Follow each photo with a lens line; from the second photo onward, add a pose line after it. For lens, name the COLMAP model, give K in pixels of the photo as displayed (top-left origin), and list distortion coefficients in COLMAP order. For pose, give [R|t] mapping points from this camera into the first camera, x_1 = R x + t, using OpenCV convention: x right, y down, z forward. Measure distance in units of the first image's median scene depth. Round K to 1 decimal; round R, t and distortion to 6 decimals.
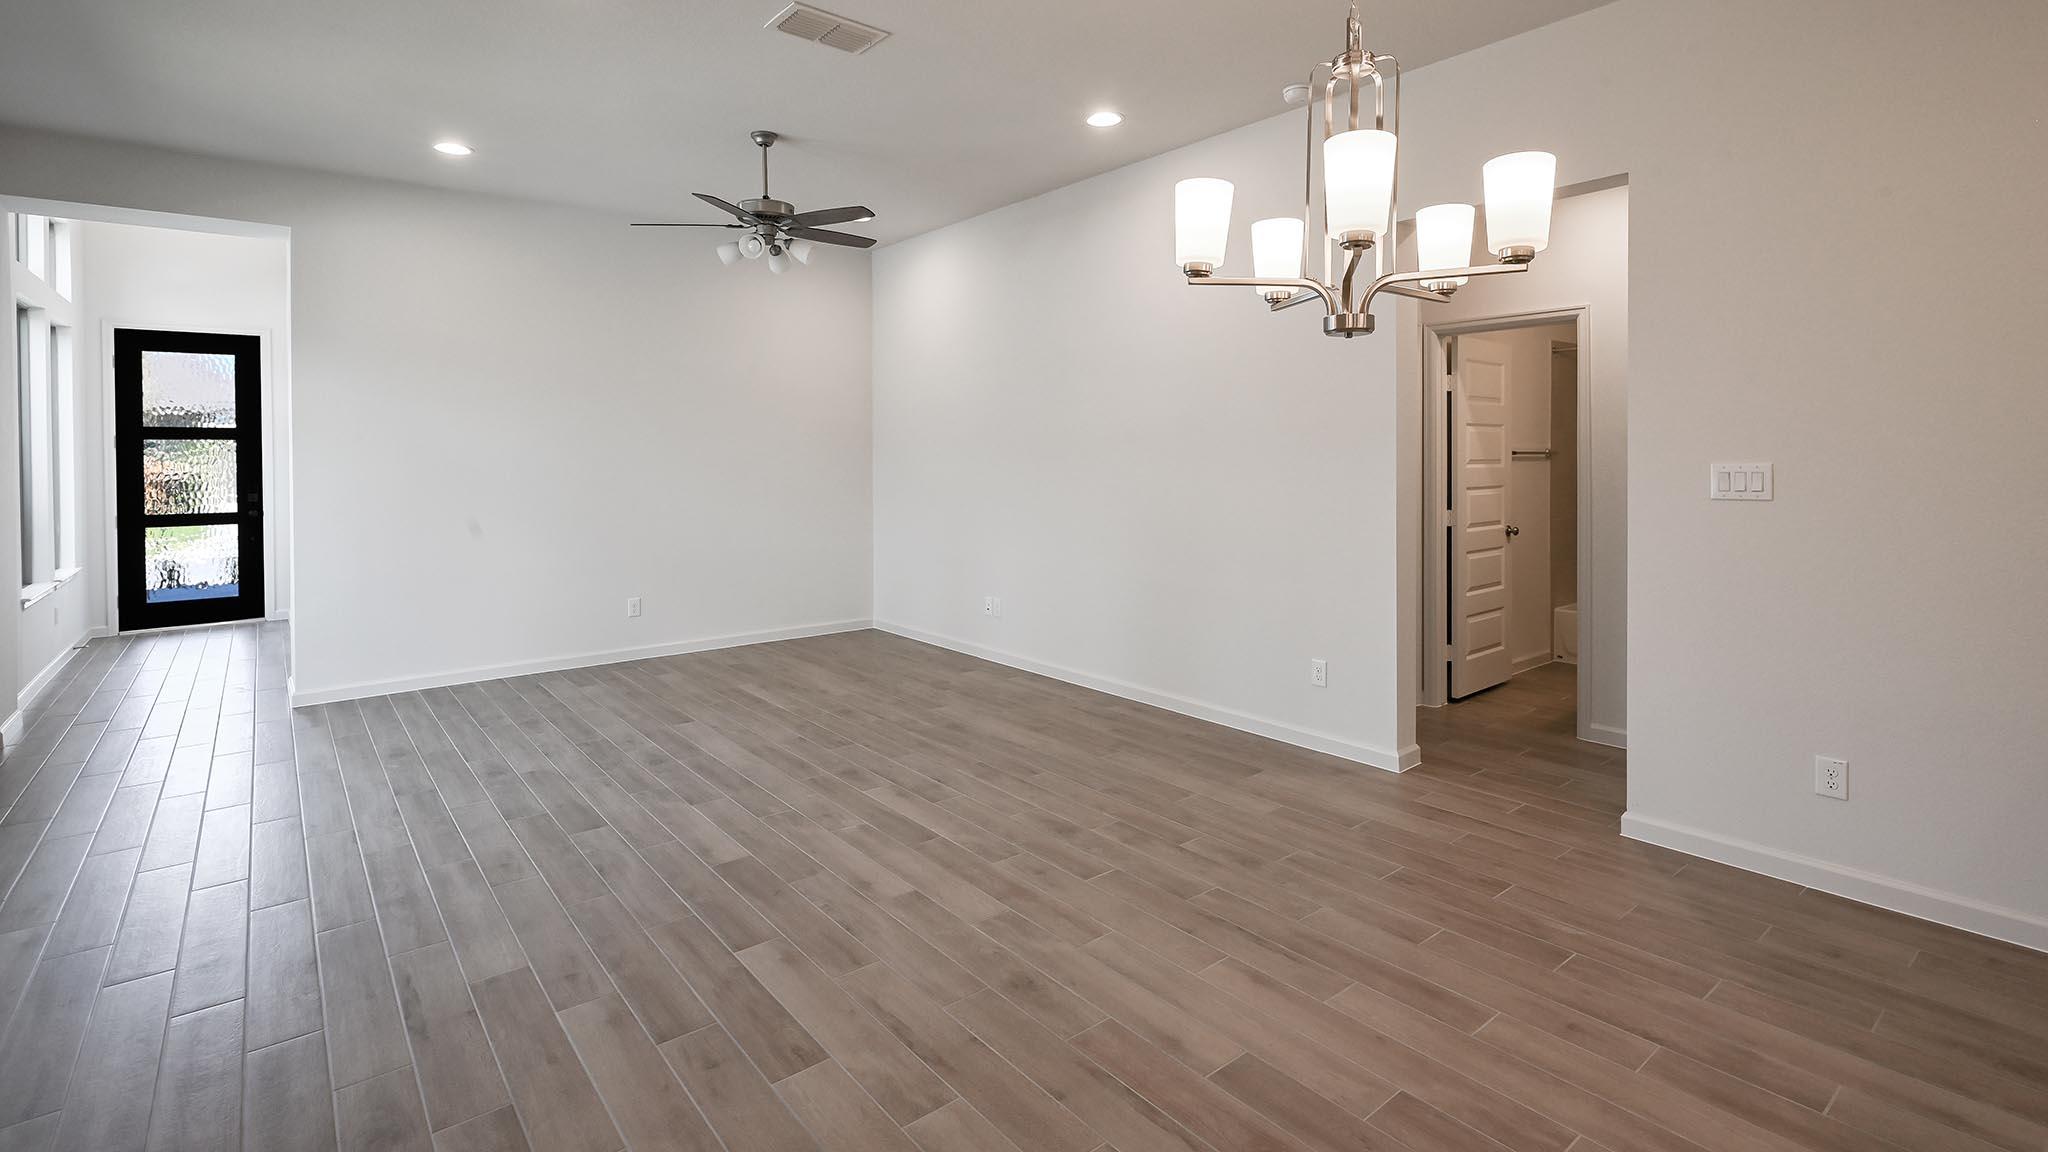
lens RADIAL K [[929.0, 0, 1019.1], [0, 929.0, 579.2], [0, 0, 1]] dist [-0.000563, 0.000105]
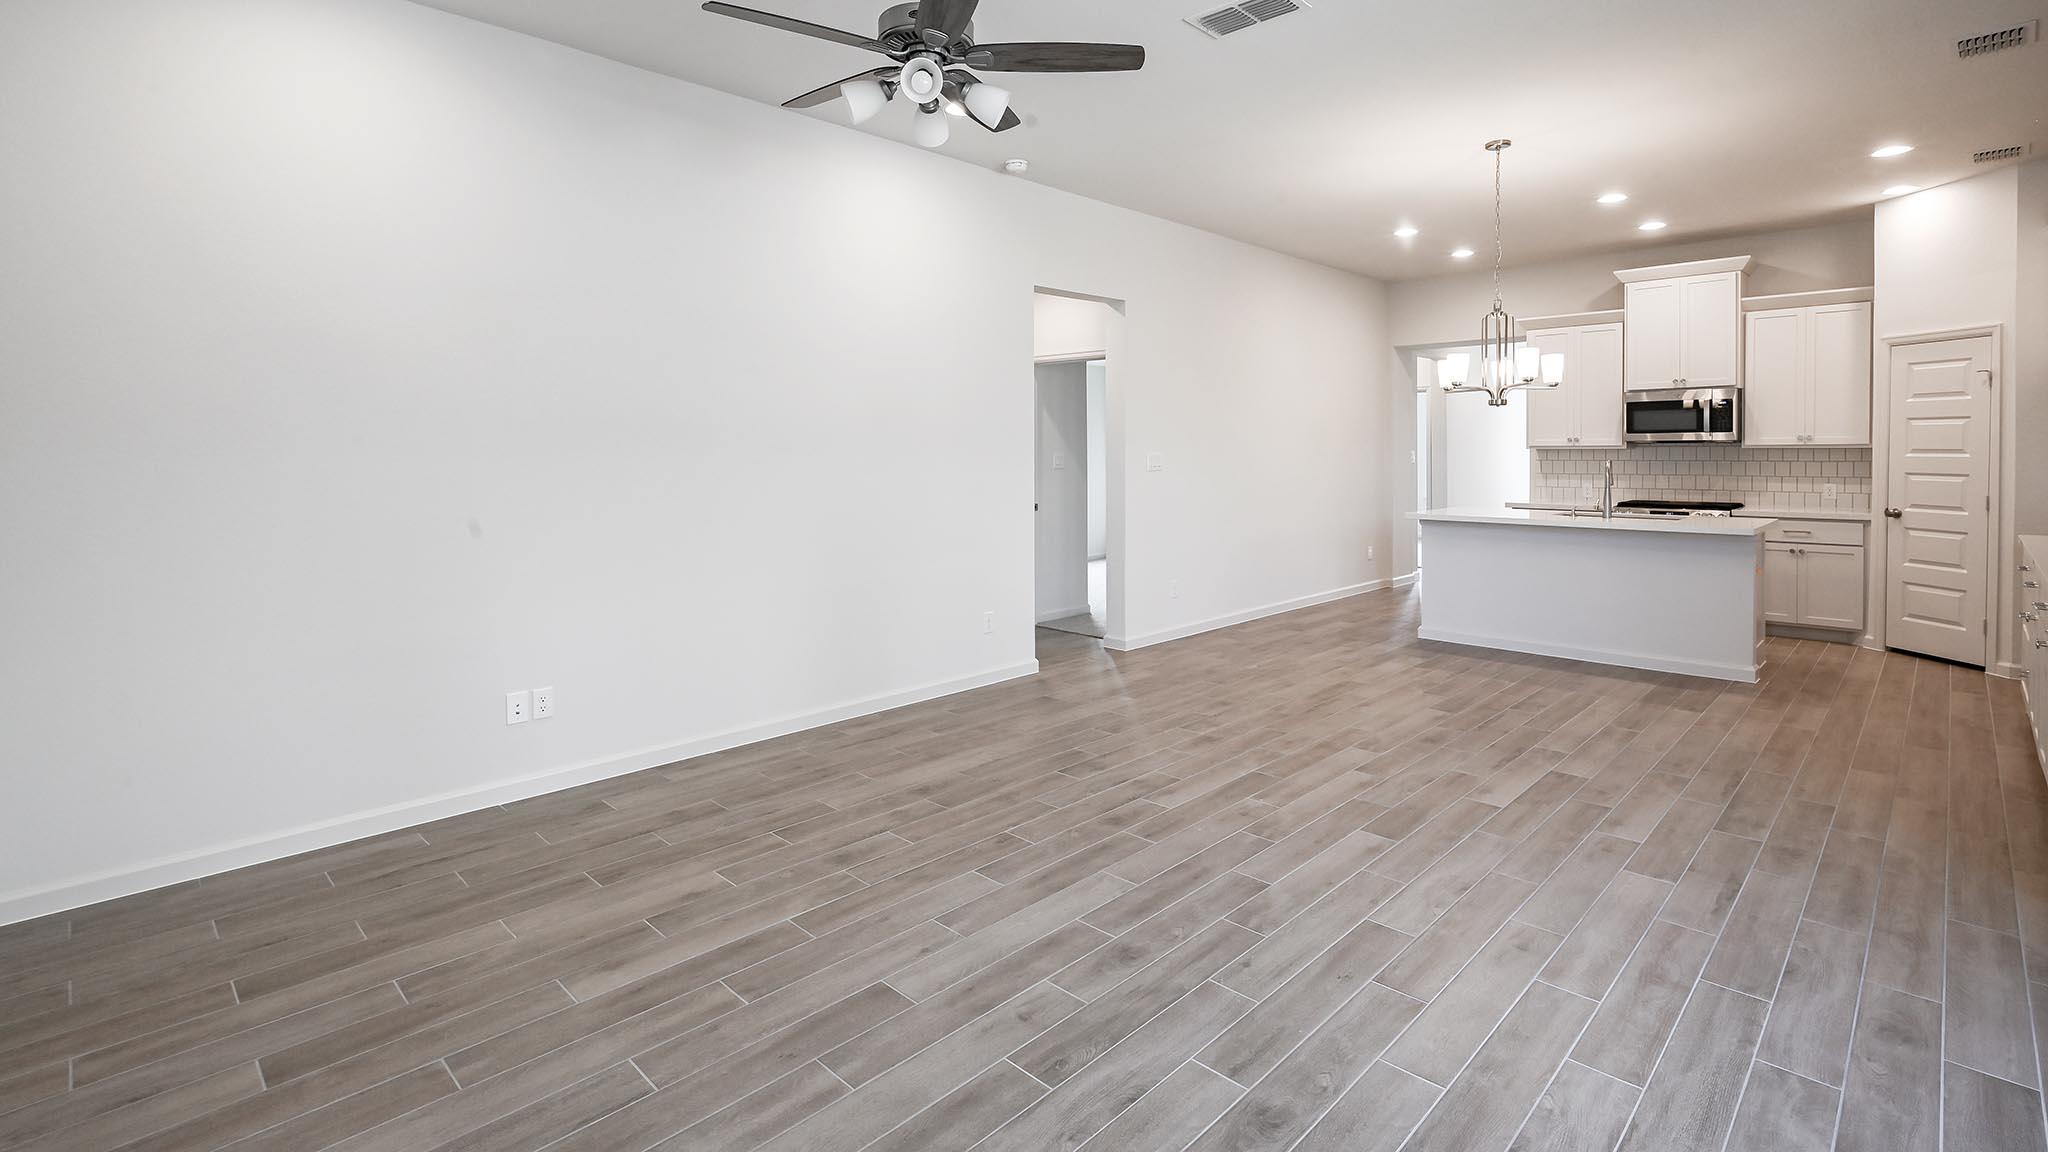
lens RADIAL K [[929.0, 0, 1019.1], [0, 929.0, 579.2], [0, 0, 1]] dist [-0.000563, 0.000105]
pose [[-0.105950, -0.130013, 0.985835, -1.389463], [0.135172, 0.980330, 0.143814, -0.200730], [-0.985141, 0.148494, -0.086292, 1.599224]]
